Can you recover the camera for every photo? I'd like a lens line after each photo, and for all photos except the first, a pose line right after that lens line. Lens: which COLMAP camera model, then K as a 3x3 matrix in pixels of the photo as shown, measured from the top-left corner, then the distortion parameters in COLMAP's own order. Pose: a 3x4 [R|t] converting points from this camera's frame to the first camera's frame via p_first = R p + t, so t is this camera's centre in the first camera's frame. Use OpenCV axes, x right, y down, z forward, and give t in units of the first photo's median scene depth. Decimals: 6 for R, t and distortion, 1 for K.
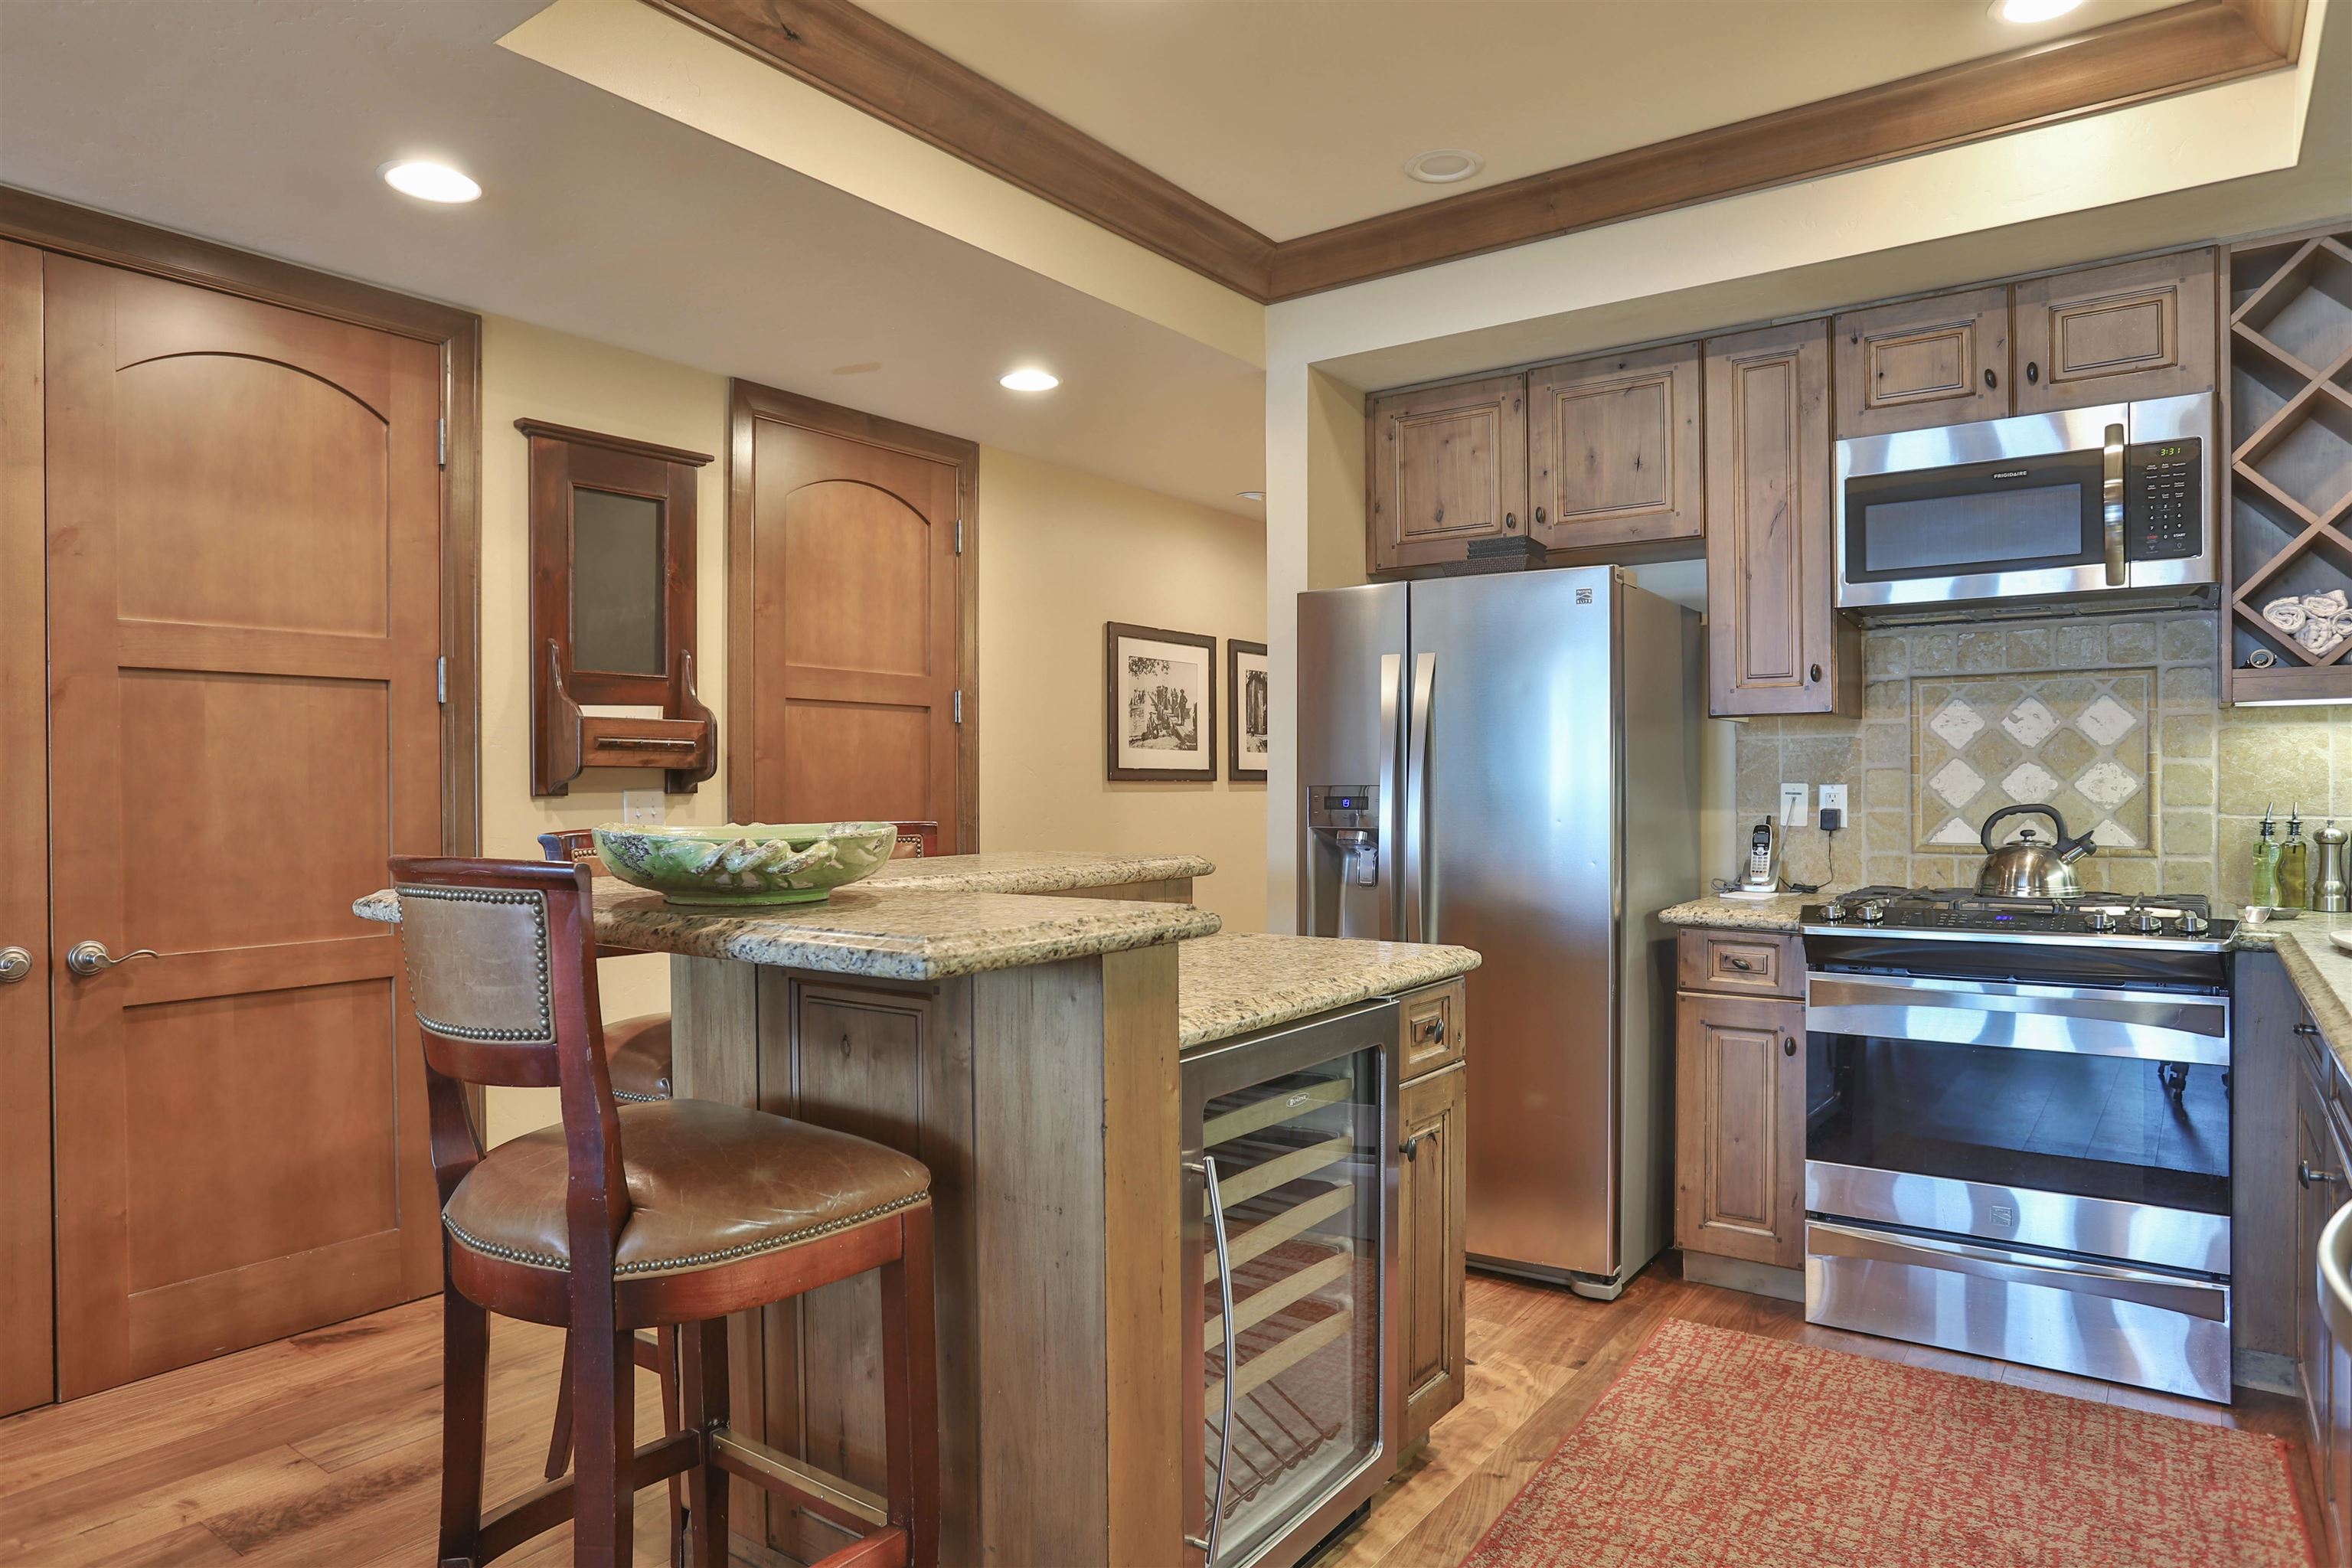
lens RADIAL K [[1419.5, 0, 1179.3], [0, 1419.5, 791.9], [0, 0, 1]] dist [-0.062192, 0.041713]
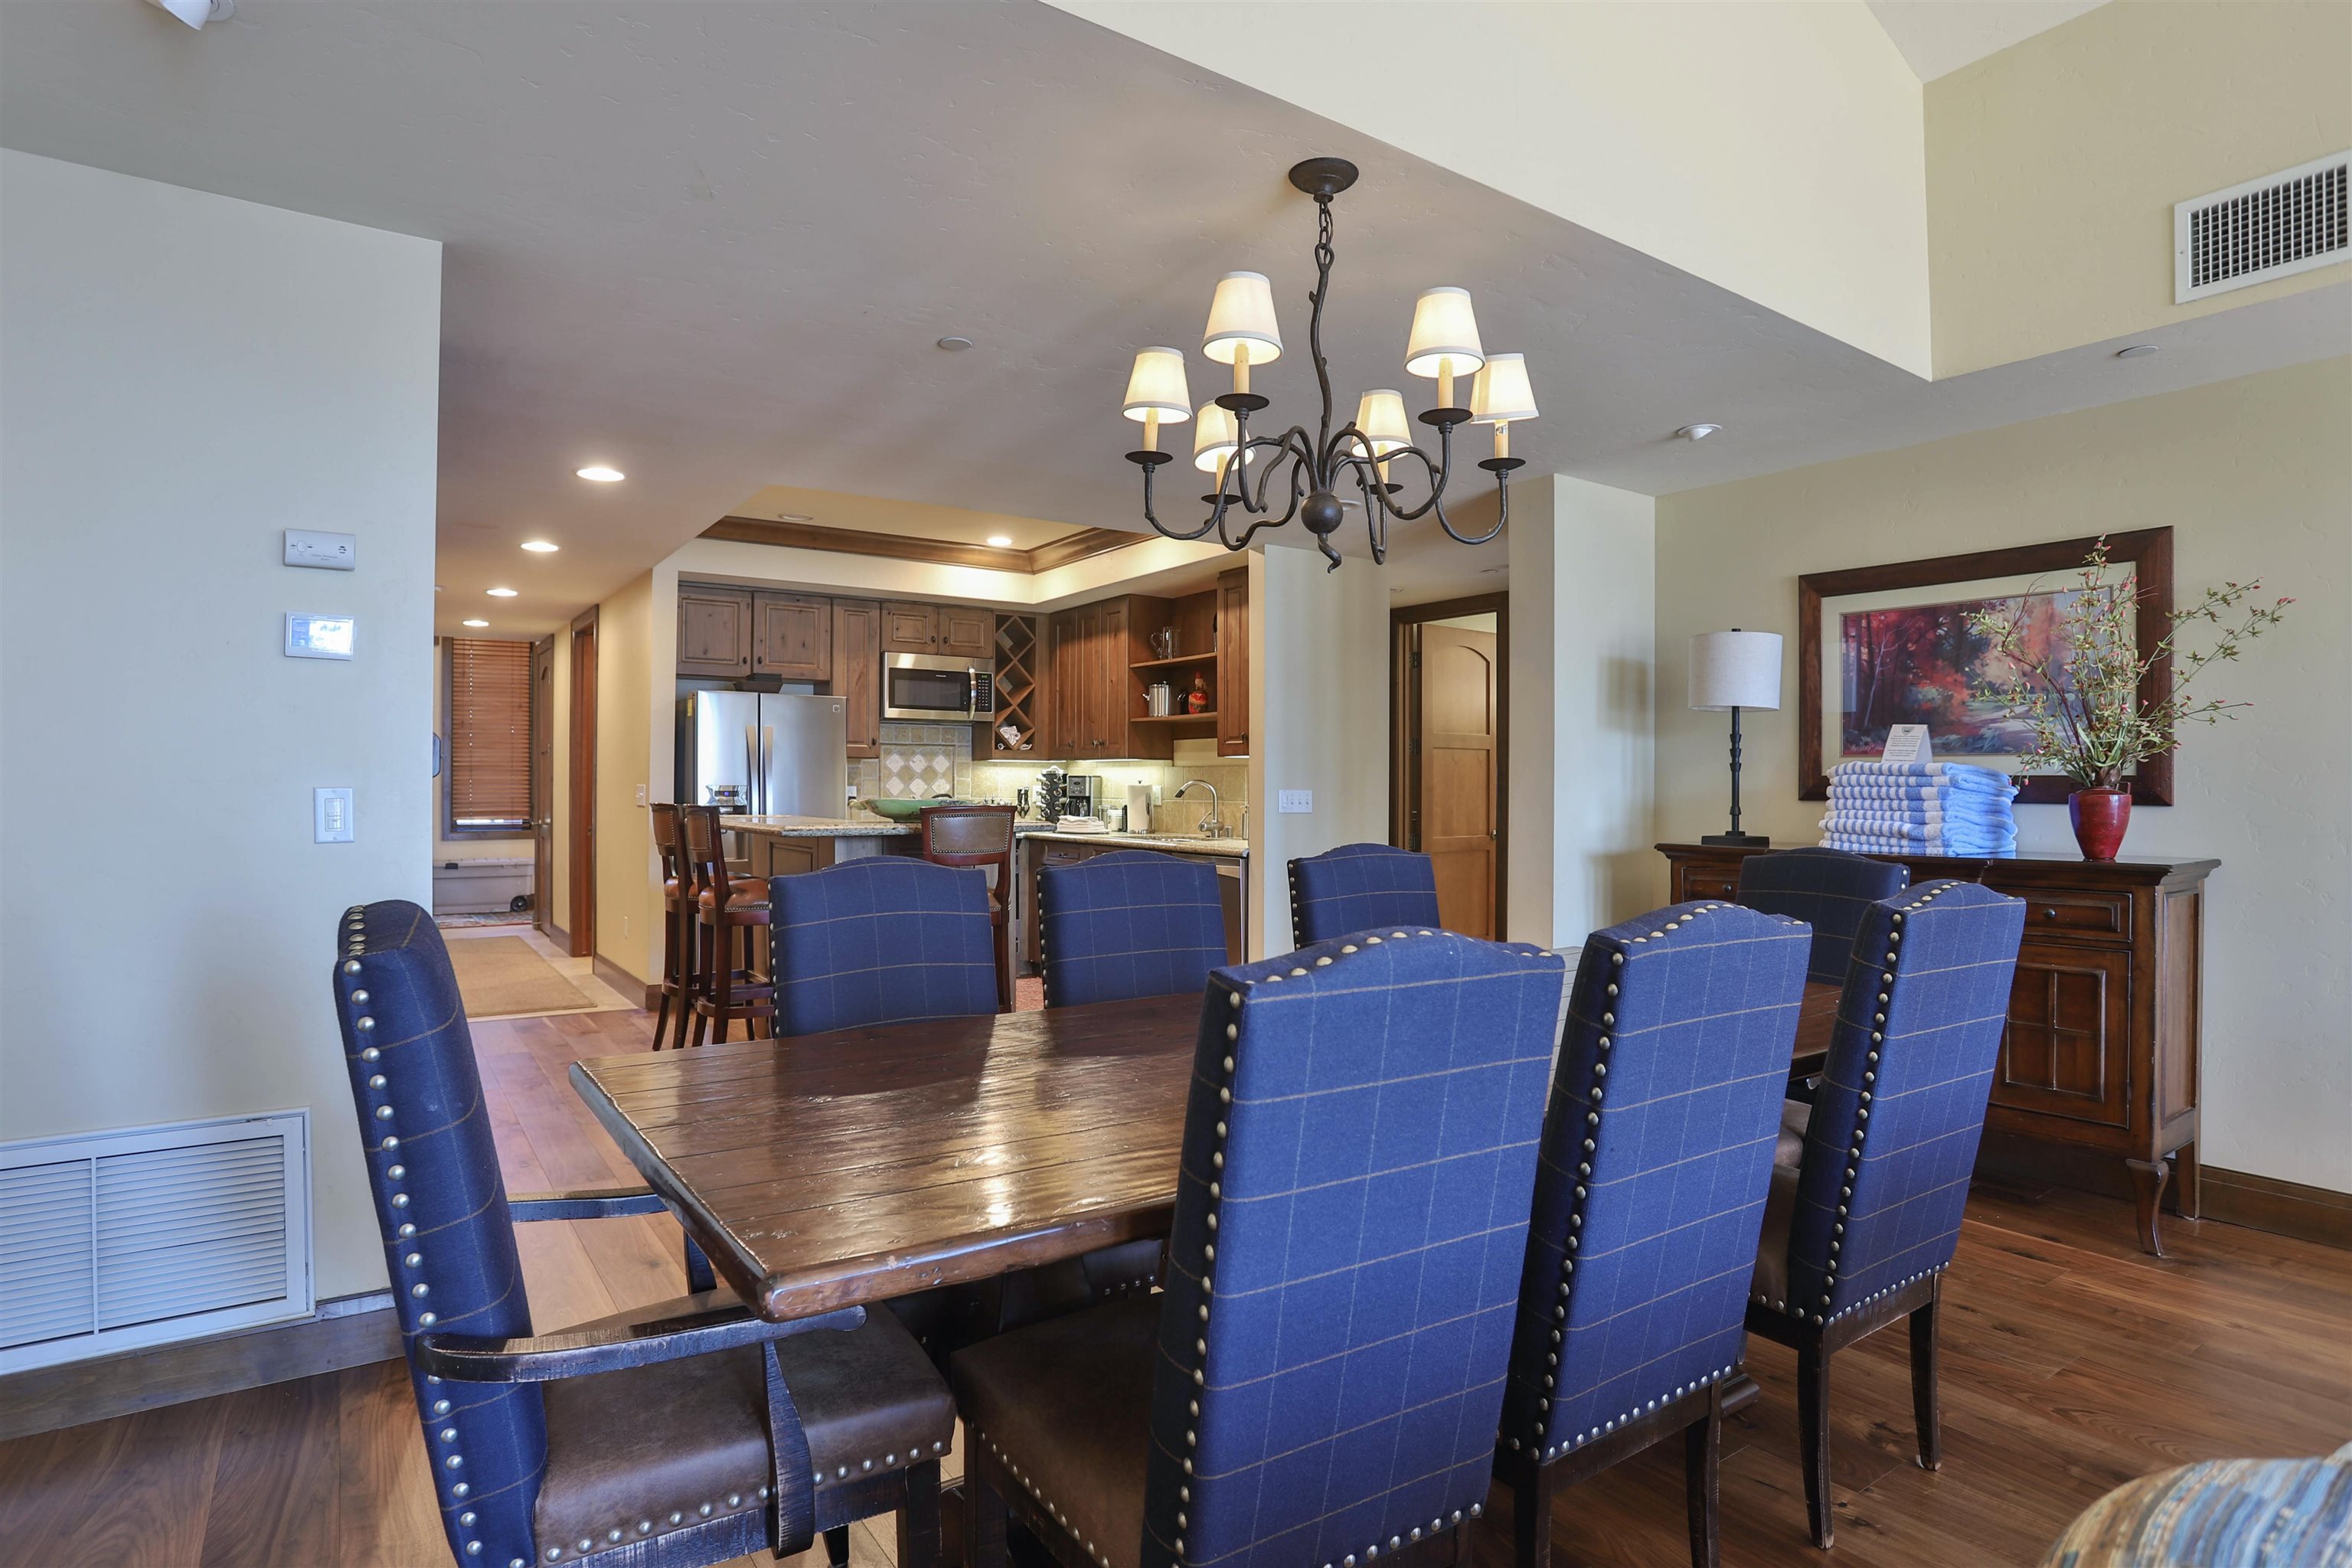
lens RADIAL K [[1249.1, 0, 1190.8], [0, 1249.1, 787.3], [0, 0, 1]] dist [-0.071985, 0.027378]
pose [[0.330408, 0.004130, 0.943829, -1.482994], [-0.001749, 0.999991, -0.003764, 0.004037], [-0.943837, -0.000407, 0.330413, -0.278254]]
